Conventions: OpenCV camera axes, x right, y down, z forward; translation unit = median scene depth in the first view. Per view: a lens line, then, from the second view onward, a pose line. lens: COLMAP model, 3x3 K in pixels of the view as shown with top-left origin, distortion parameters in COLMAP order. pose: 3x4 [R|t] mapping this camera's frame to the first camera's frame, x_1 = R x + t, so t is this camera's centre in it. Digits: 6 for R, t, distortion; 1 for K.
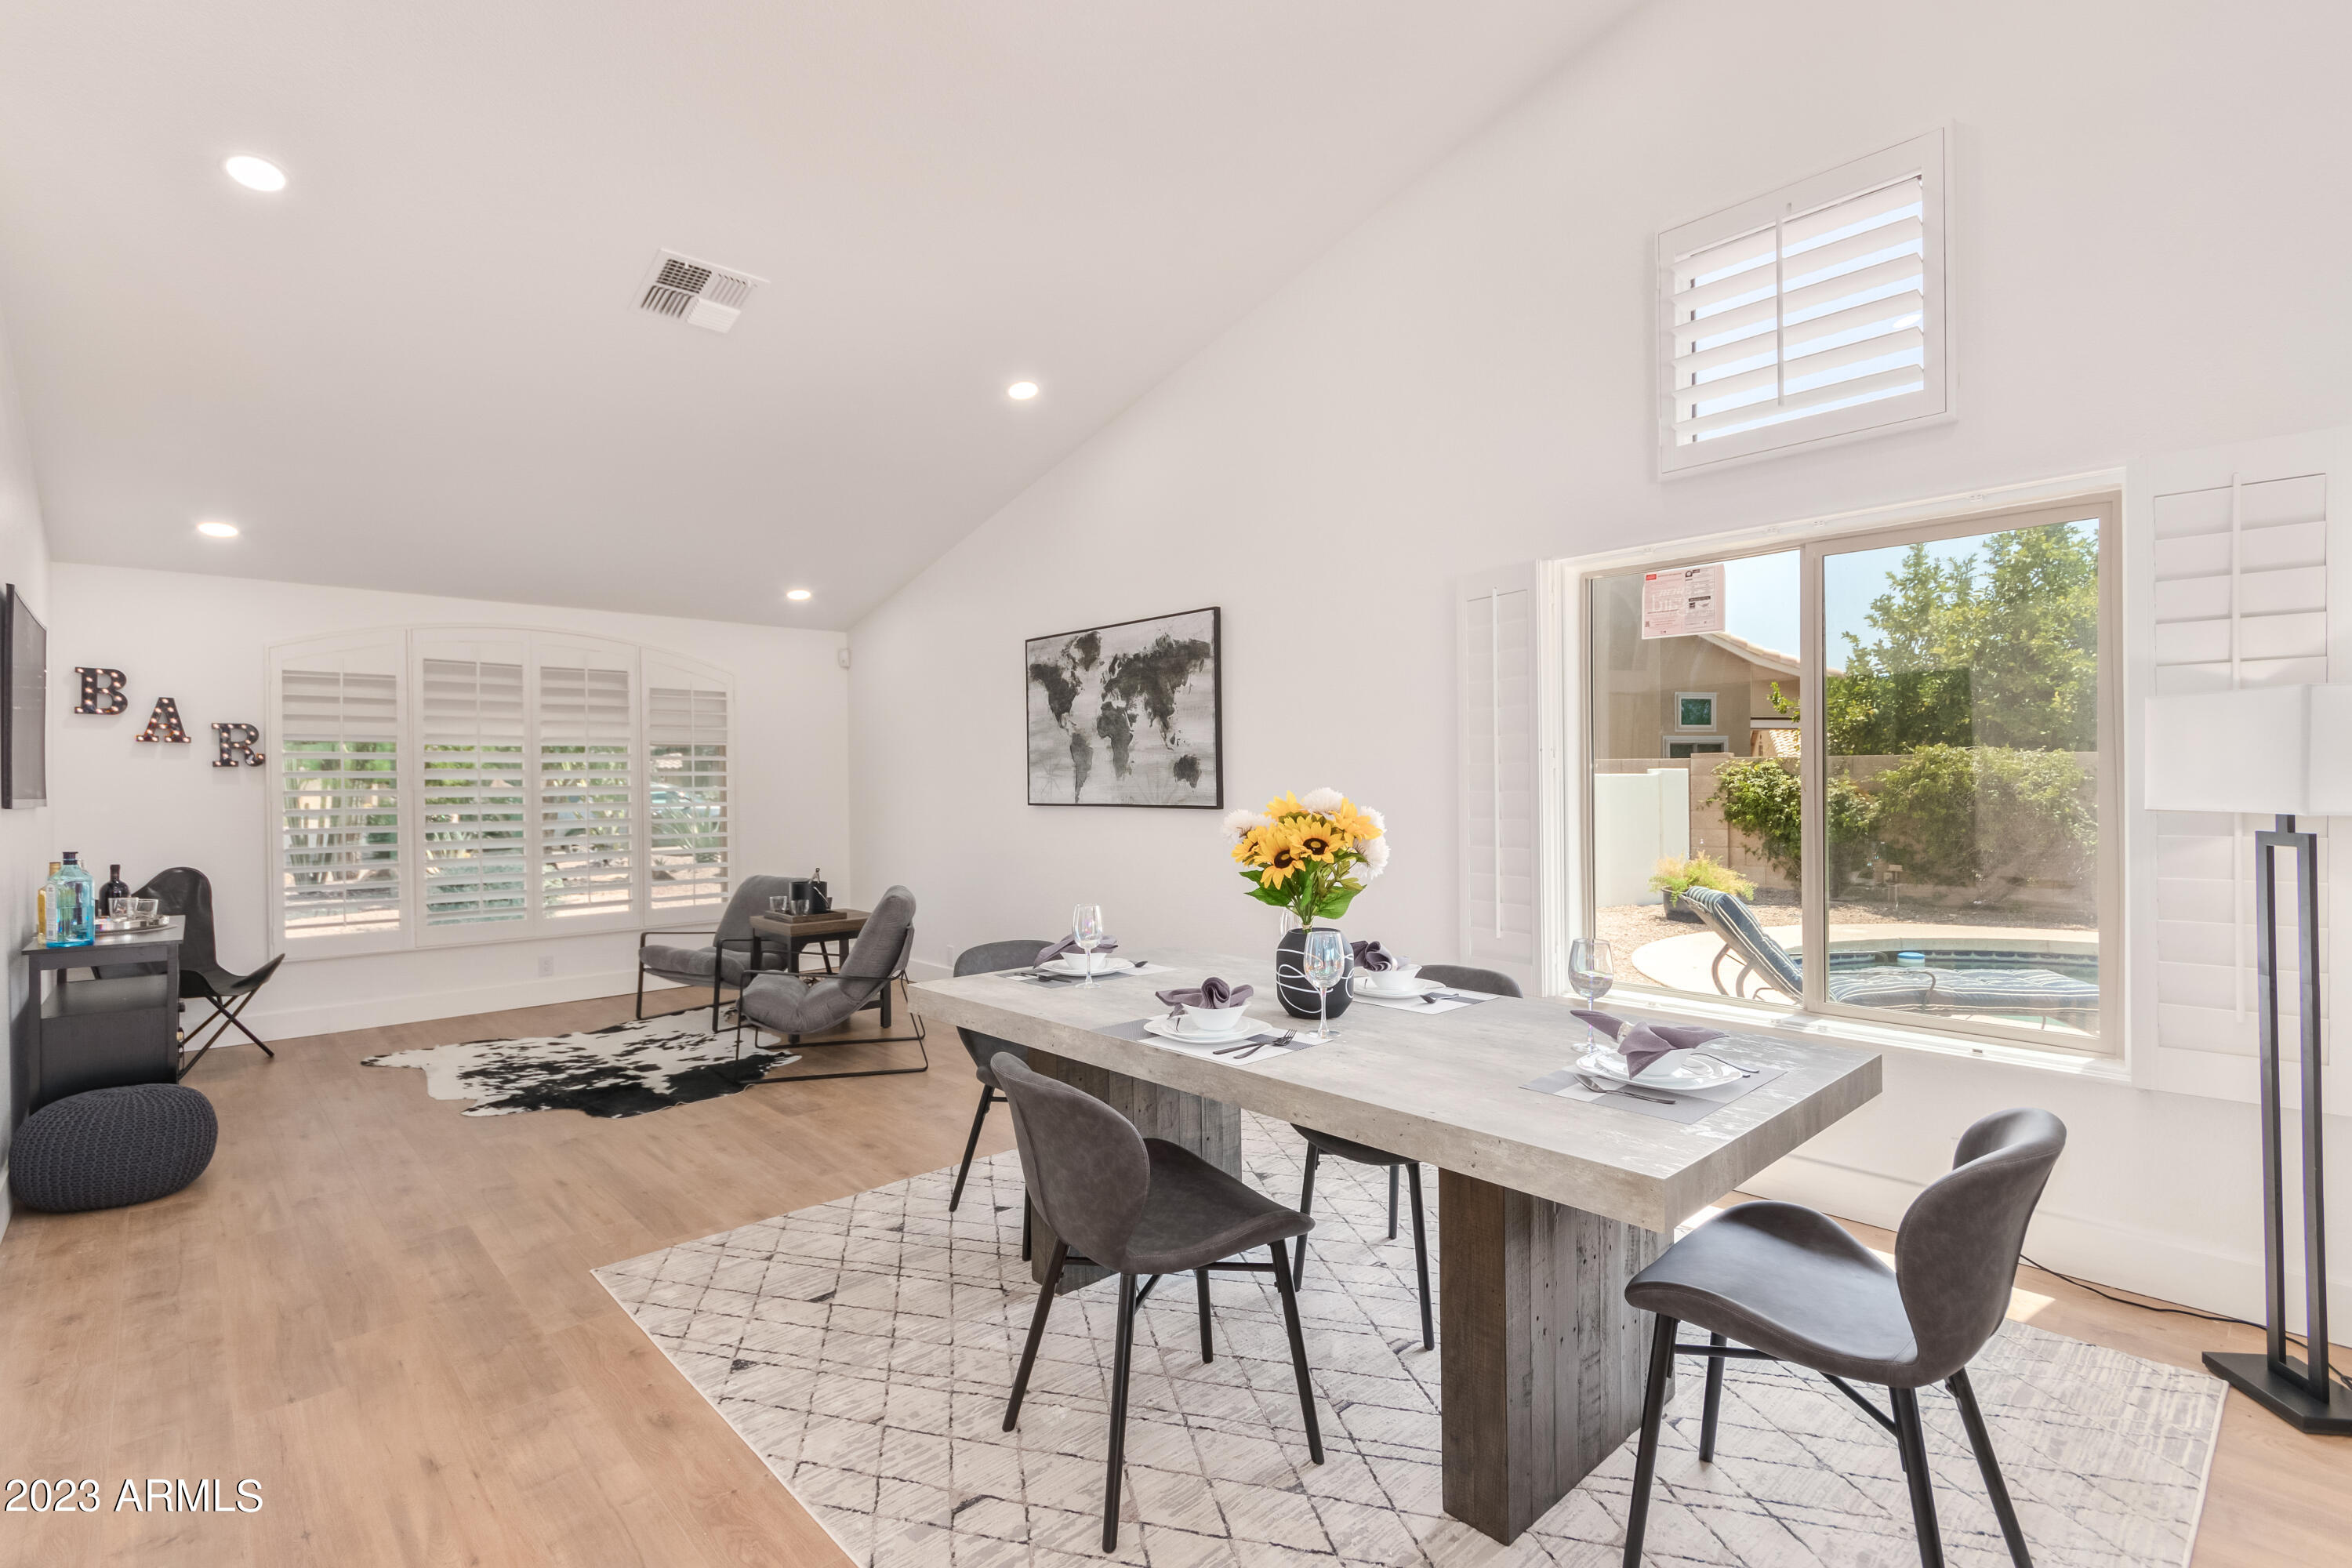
lens RADIAL K [[1081.5, 0, 1165.0], [0, 1081.5, 787.2], [0, 0, 1]] dist [0.005172, -0.000572]
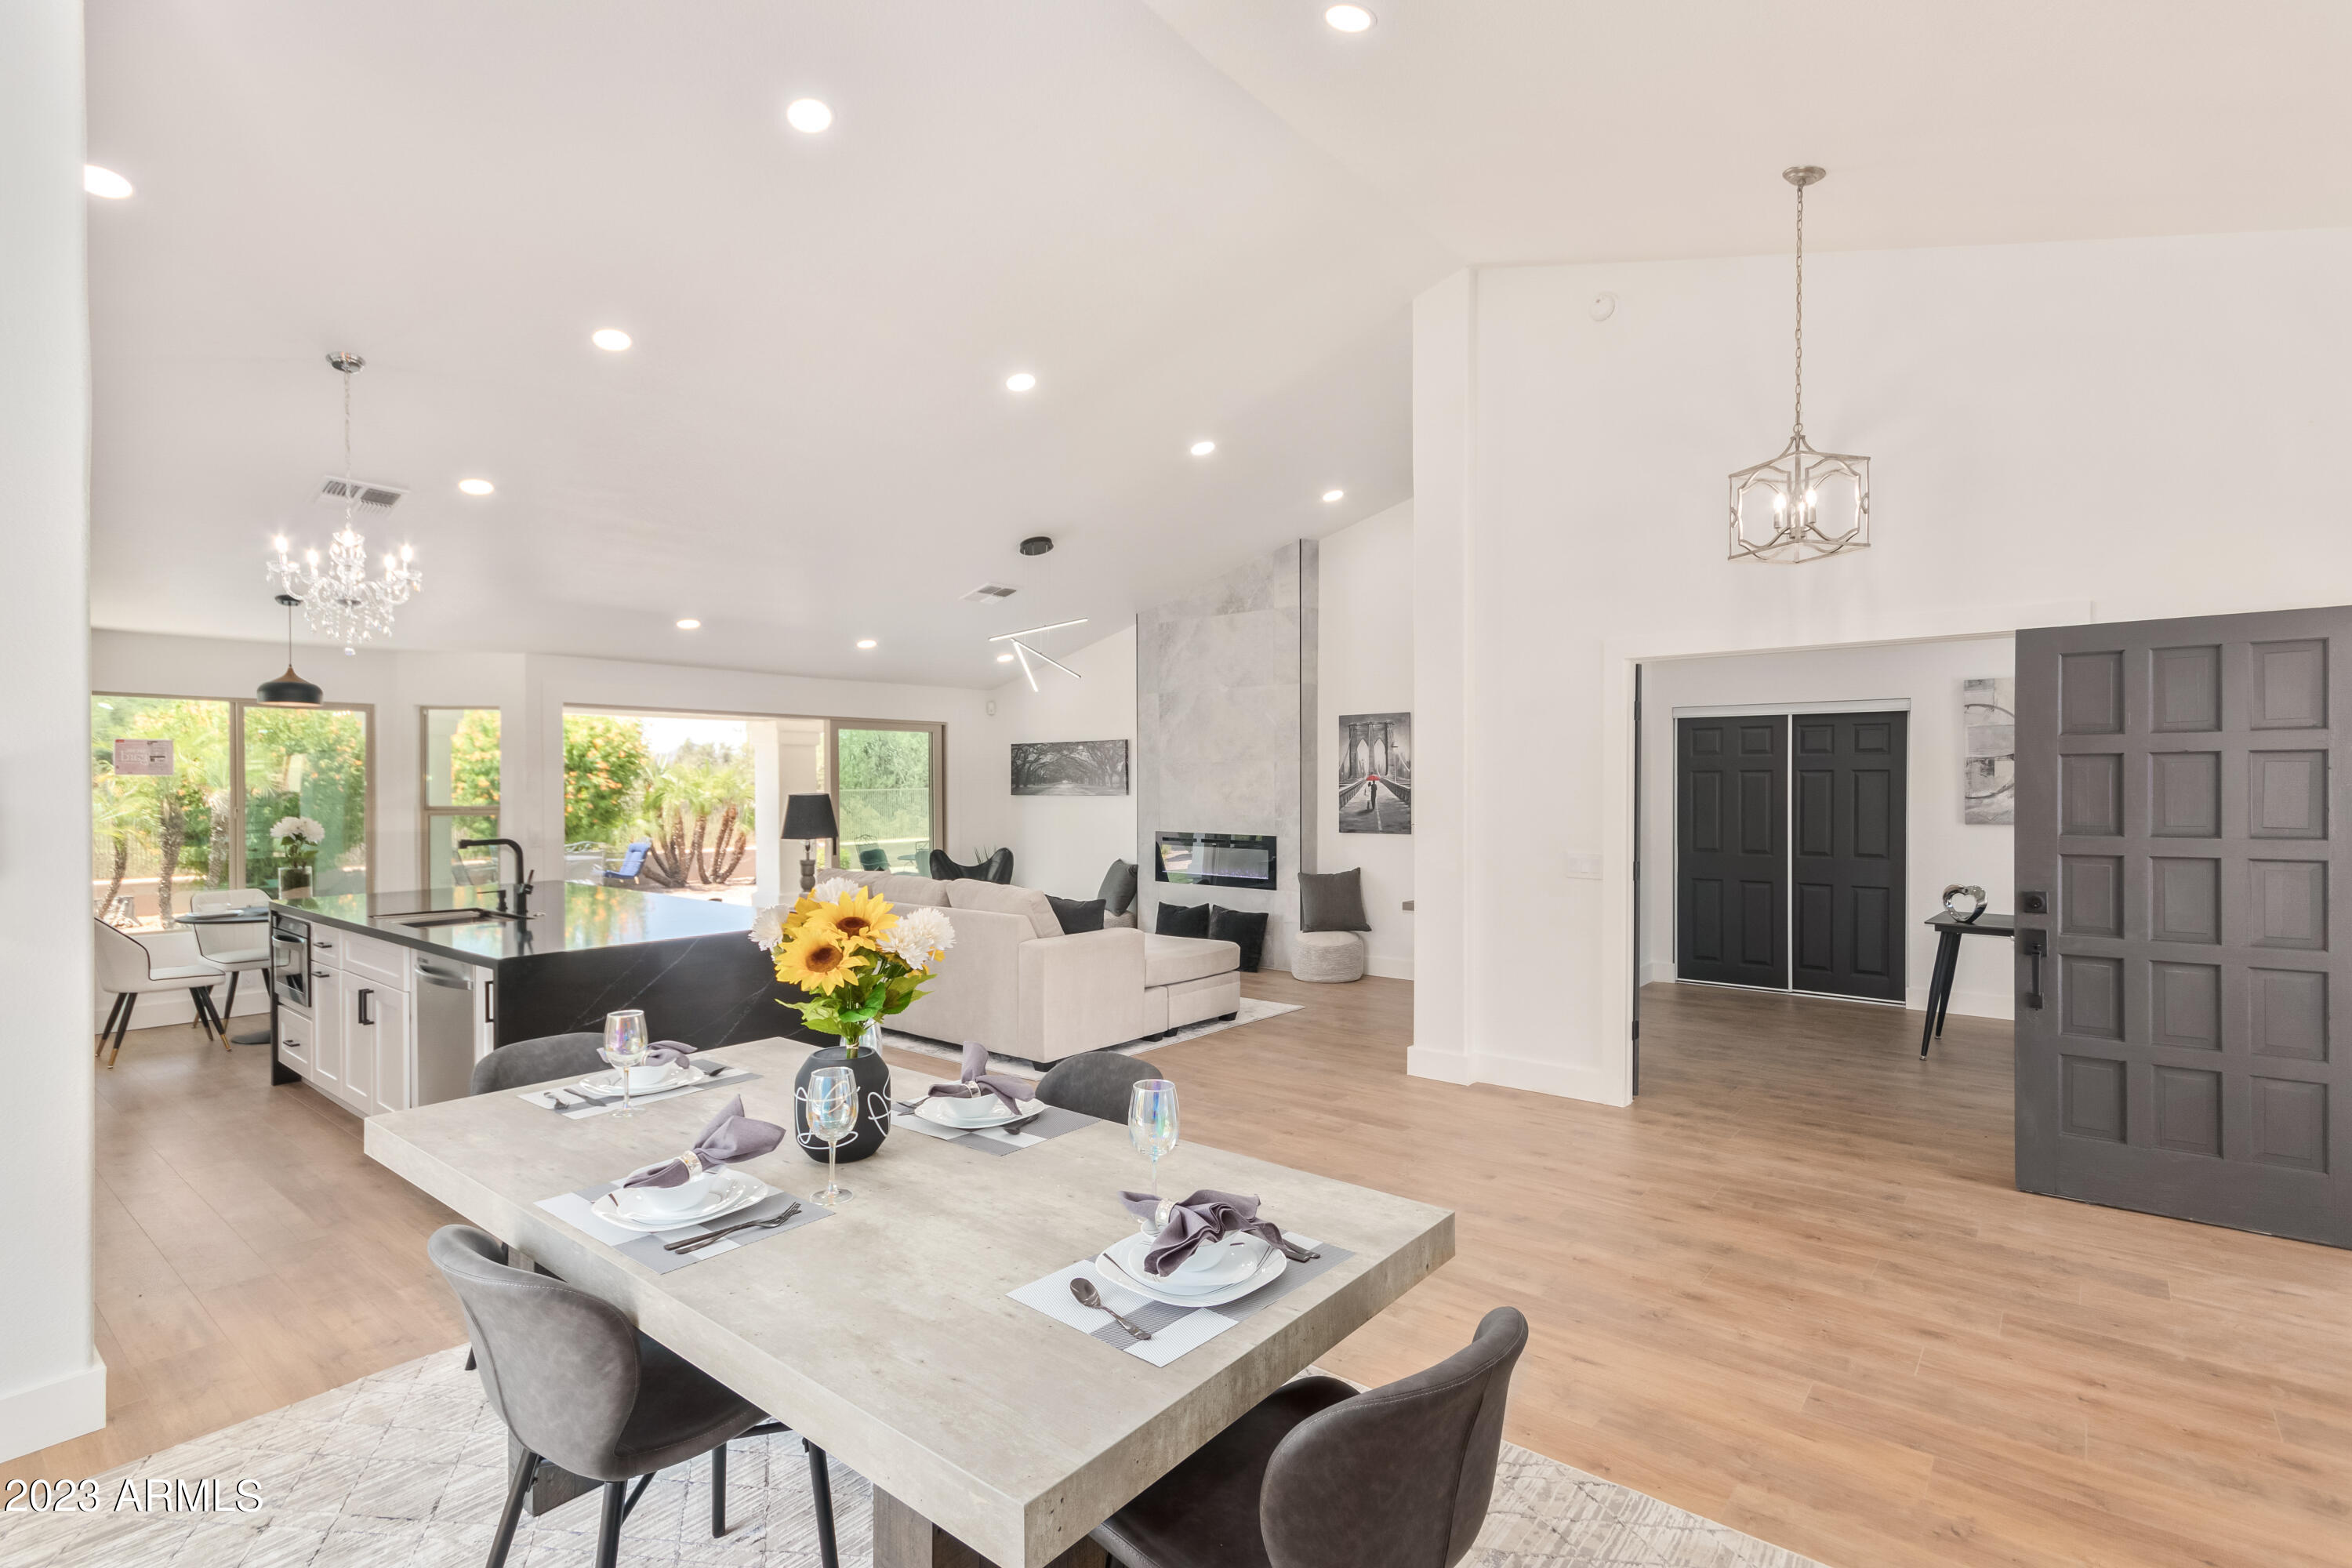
lens RADIAL K [[1081.5, 0, 1188.4], [0, 1081.5, 794.9], [0, 0, 1]] dist [0.005172, -0.000572]
pose [[-0.986405, 0.013531, -0.163773, 0.003355], [0.010806, 0.999788, 0.017520, -0.037492], [0.163975, 0.015512, -0.986342, 0.882147]]
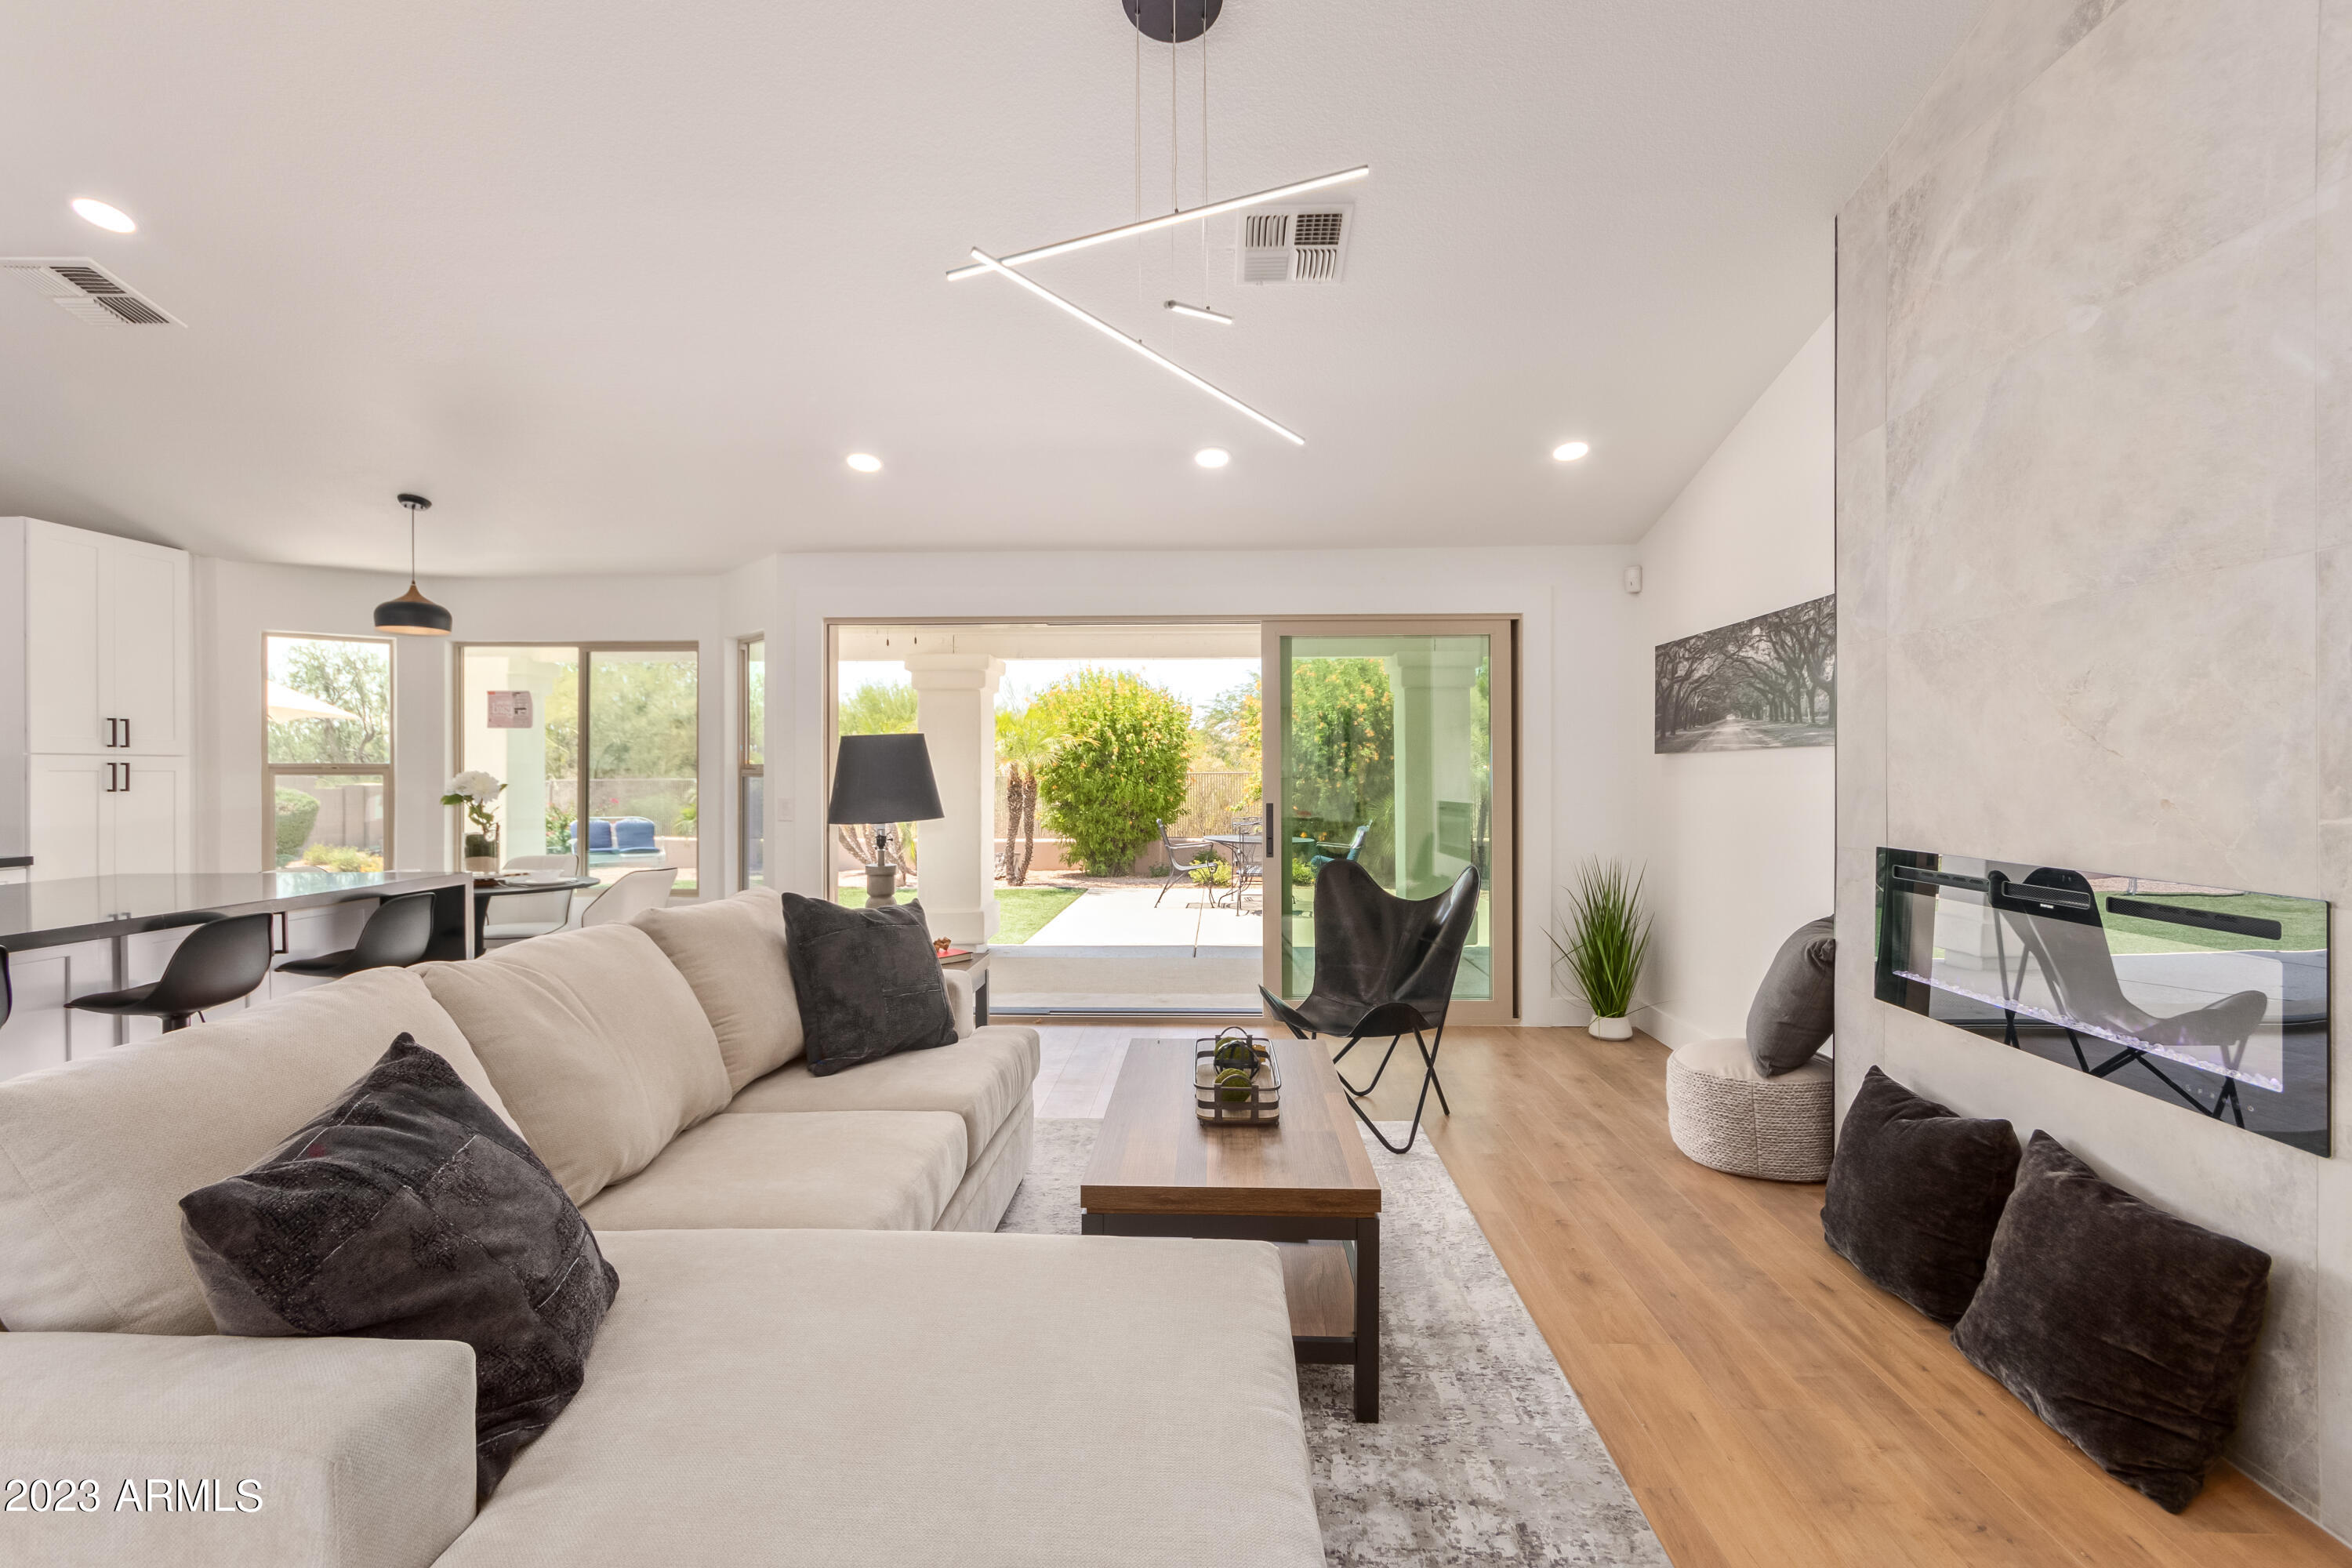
lens RADIAL K [[1081.5, 0, 1189.3], [0, 1081.5, 771.3], [0, 0, 1]] dist [0.005172, -0.000572]
pose [[-0.720594, 0.011991, 0.693253, -0.376717], [0.012774, 0.999910, -0.004017, 0.009832], [-0.693239, 0.005961, -0.720683, -0.218089]]
